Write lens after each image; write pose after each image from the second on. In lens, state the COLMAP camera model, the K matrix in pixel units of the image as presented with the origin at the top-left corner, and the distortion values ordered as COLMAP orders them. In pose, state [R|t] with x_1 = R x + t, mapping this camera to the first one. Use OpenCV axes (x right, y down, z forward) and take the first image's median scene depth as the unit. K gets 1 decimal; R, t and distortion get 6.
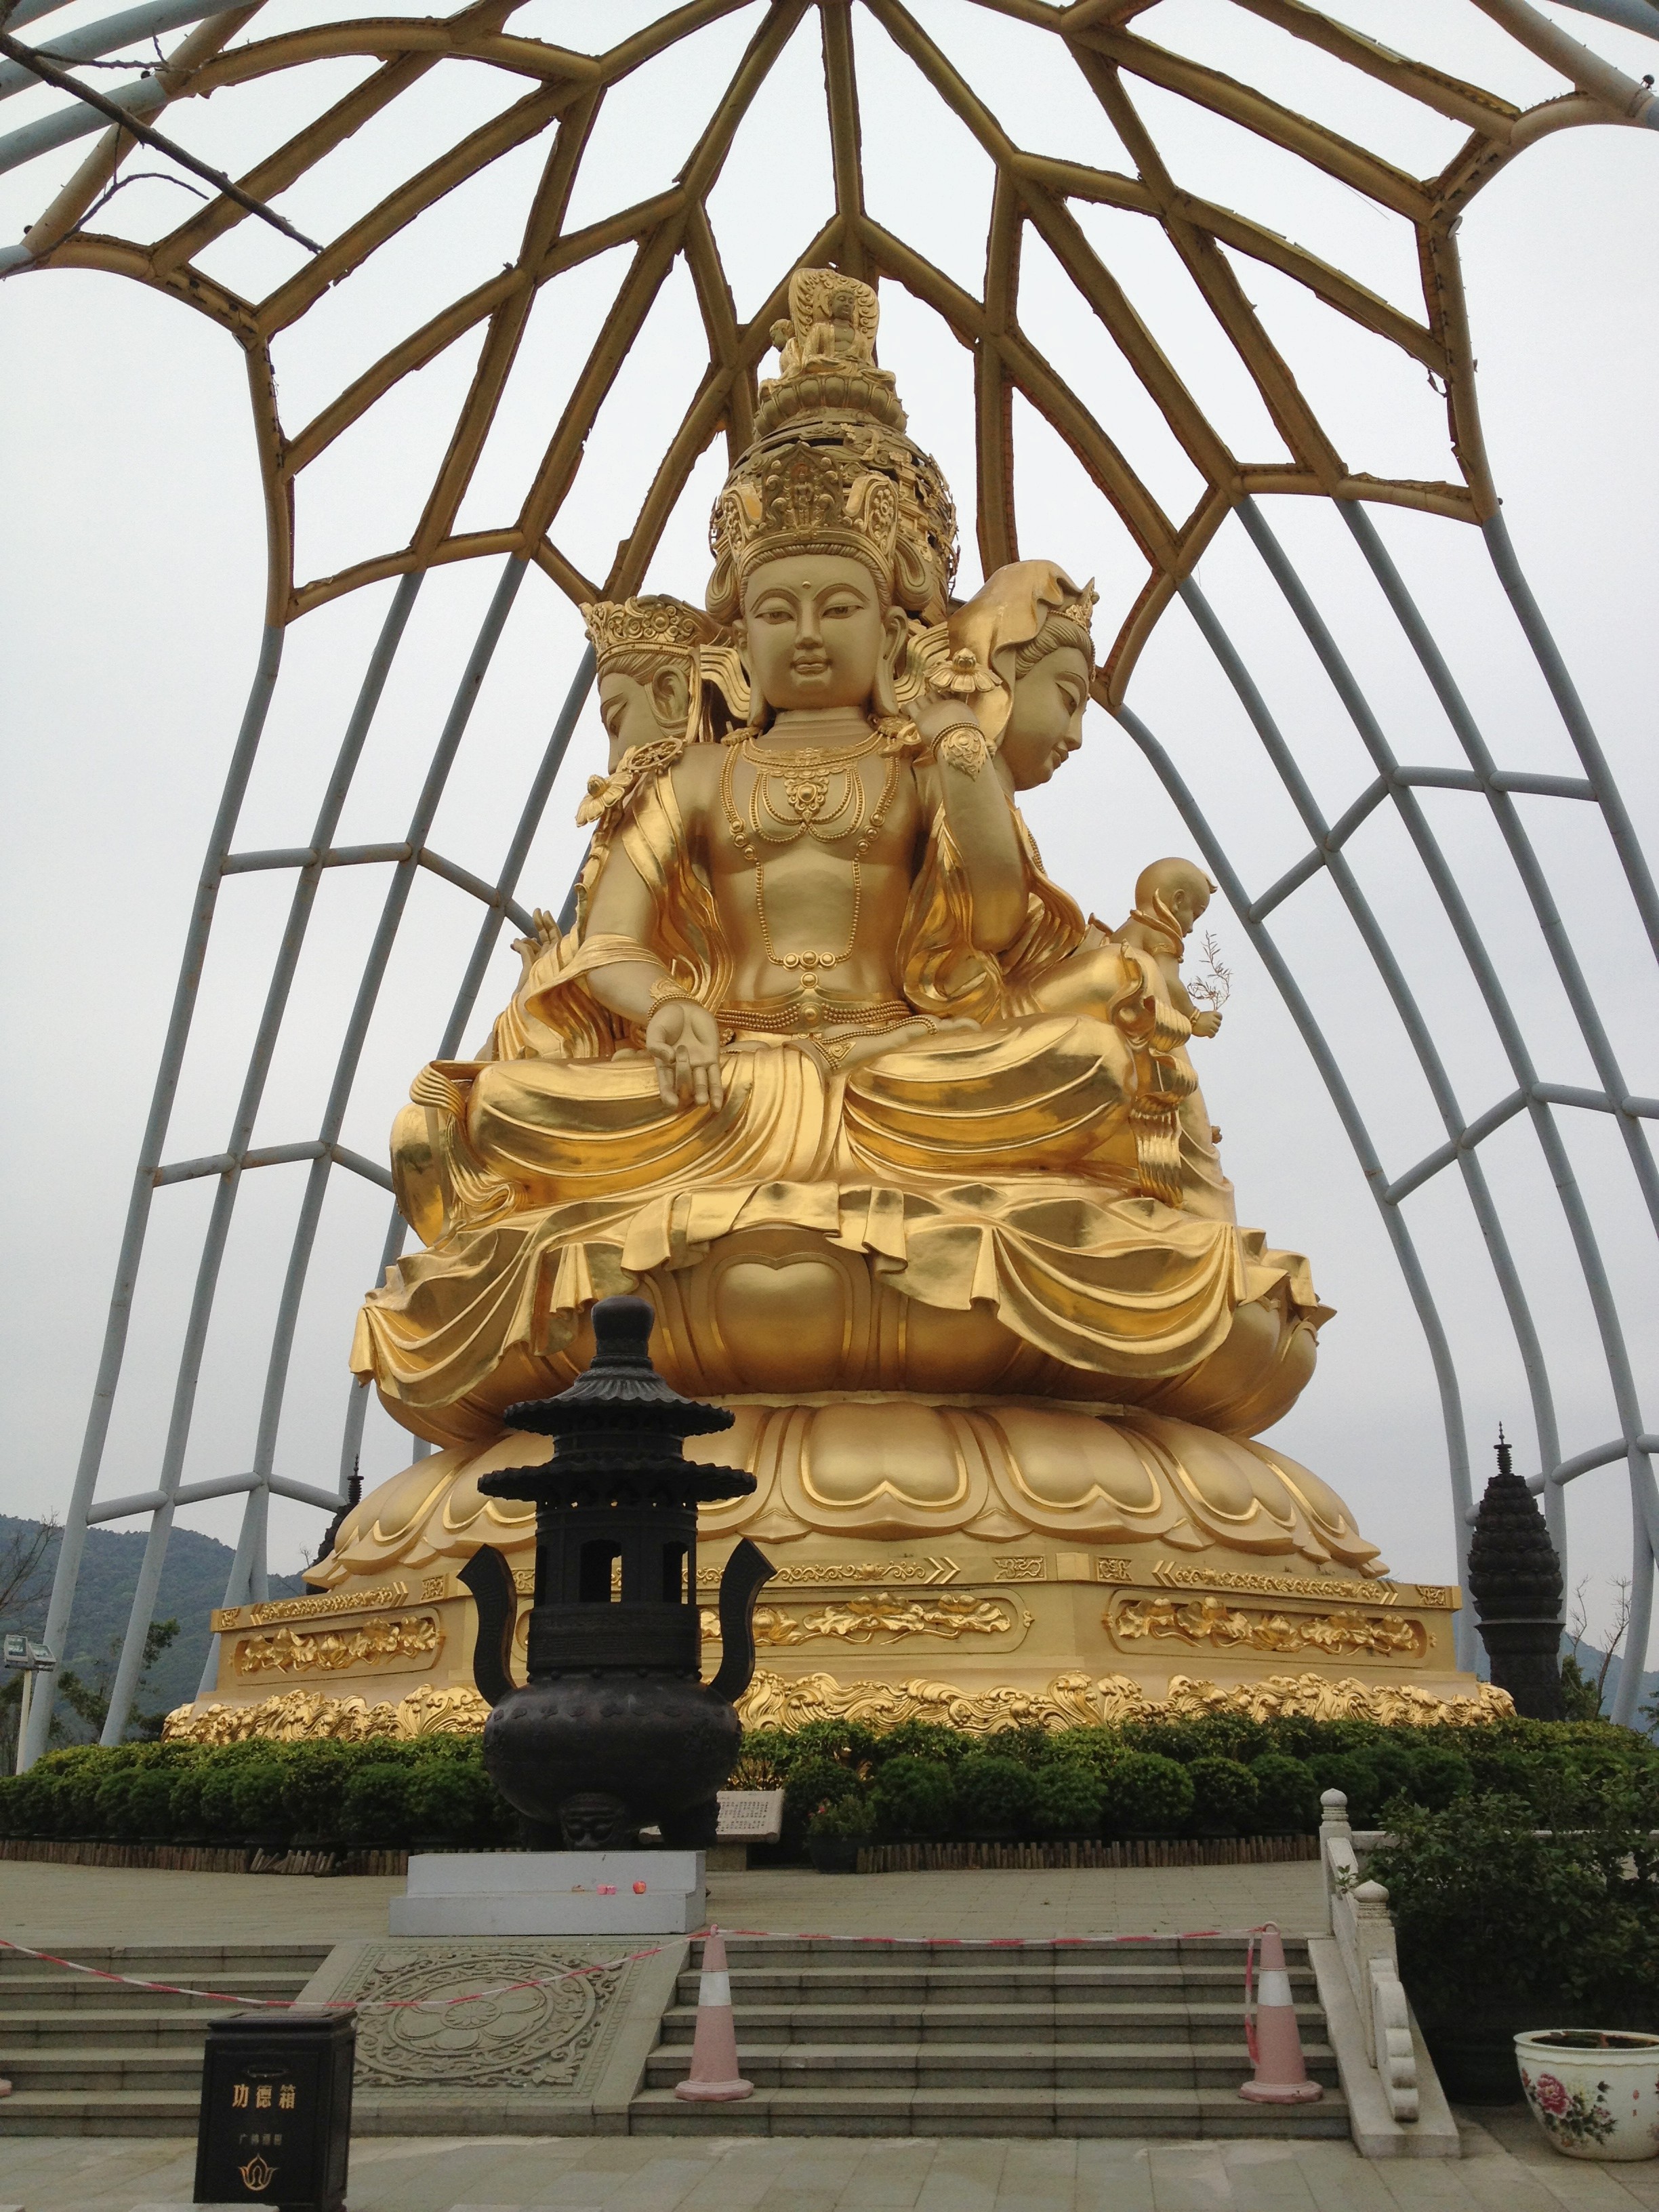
lens RADIAL K [[2013.4, 0, 764.9], [0, 2013.4, 1136.5], [0, 0, 1]] dist [0.033230, 0.000000]
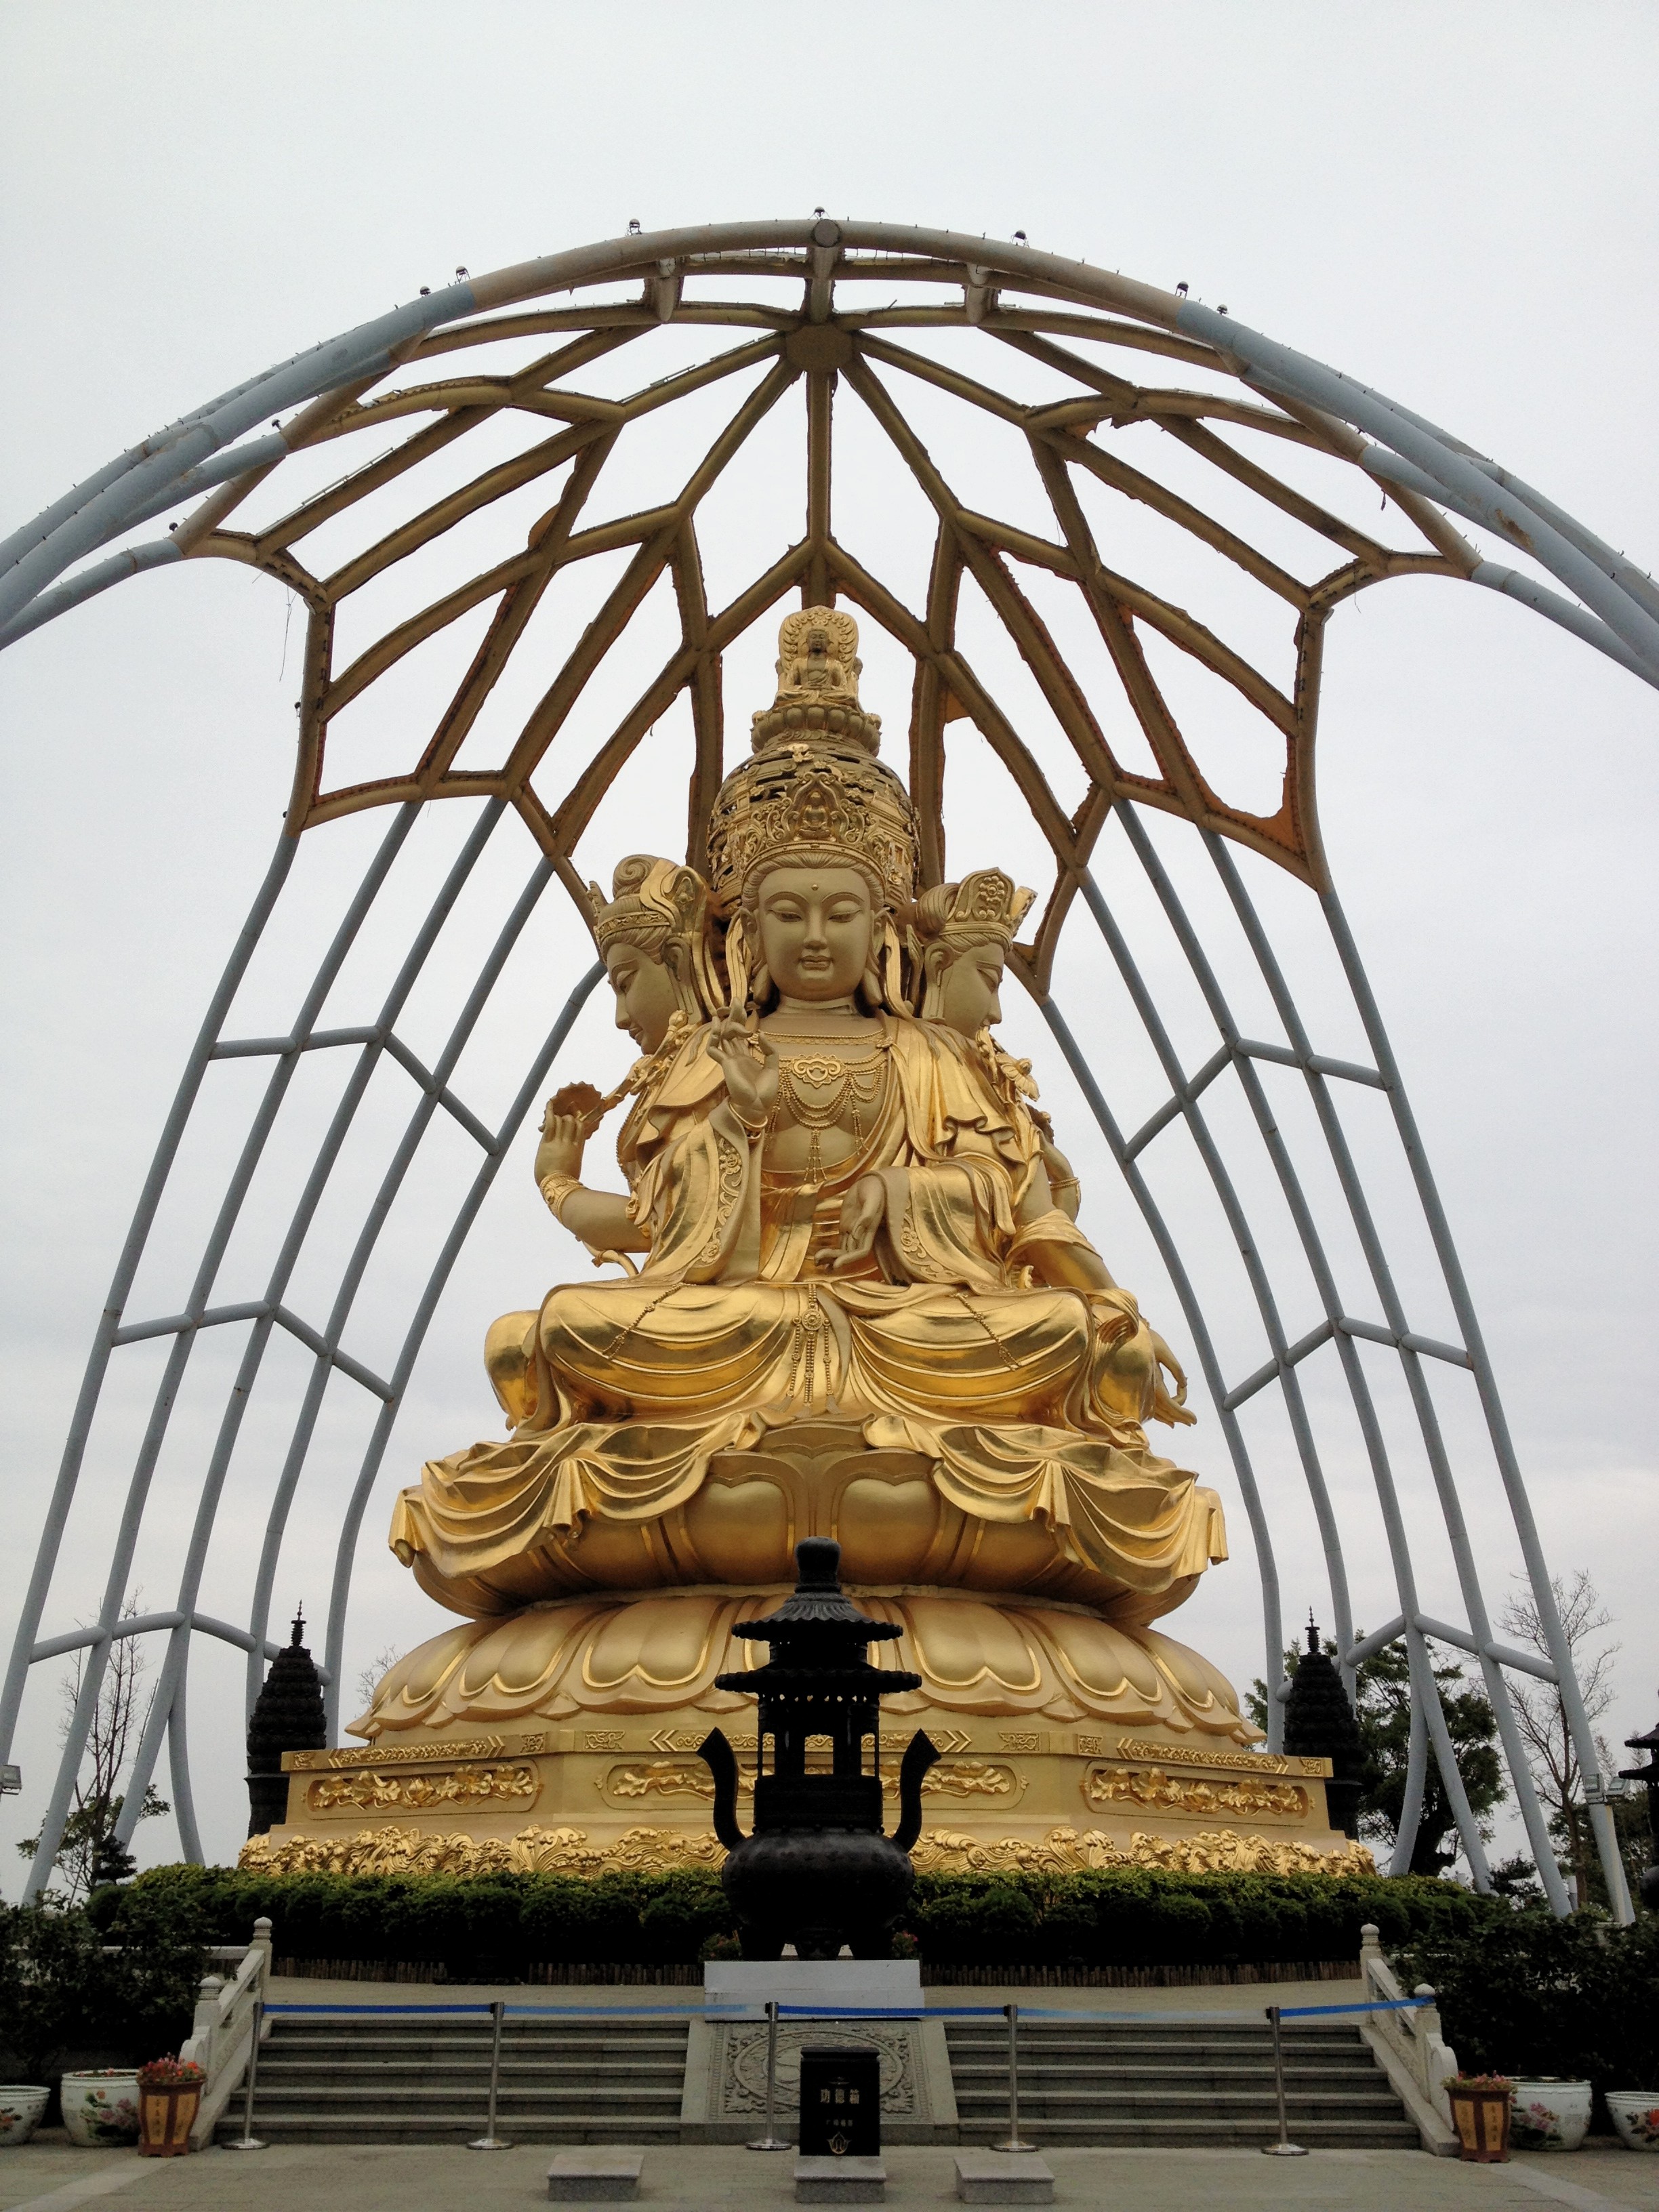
lens RADIAL K [[2013.4, 0, 790.5], [0, 2013.4, 1153.4], [0, 0, 1]] dist [0.033230, 0.000000]
pose [[0.988105, 0.067682, 0.138084, -0.150101], [-0.060393, 0.996585, -0.056313, -0.051301], [-0.141424, 0.047304, 0.988818, -0.173584]]
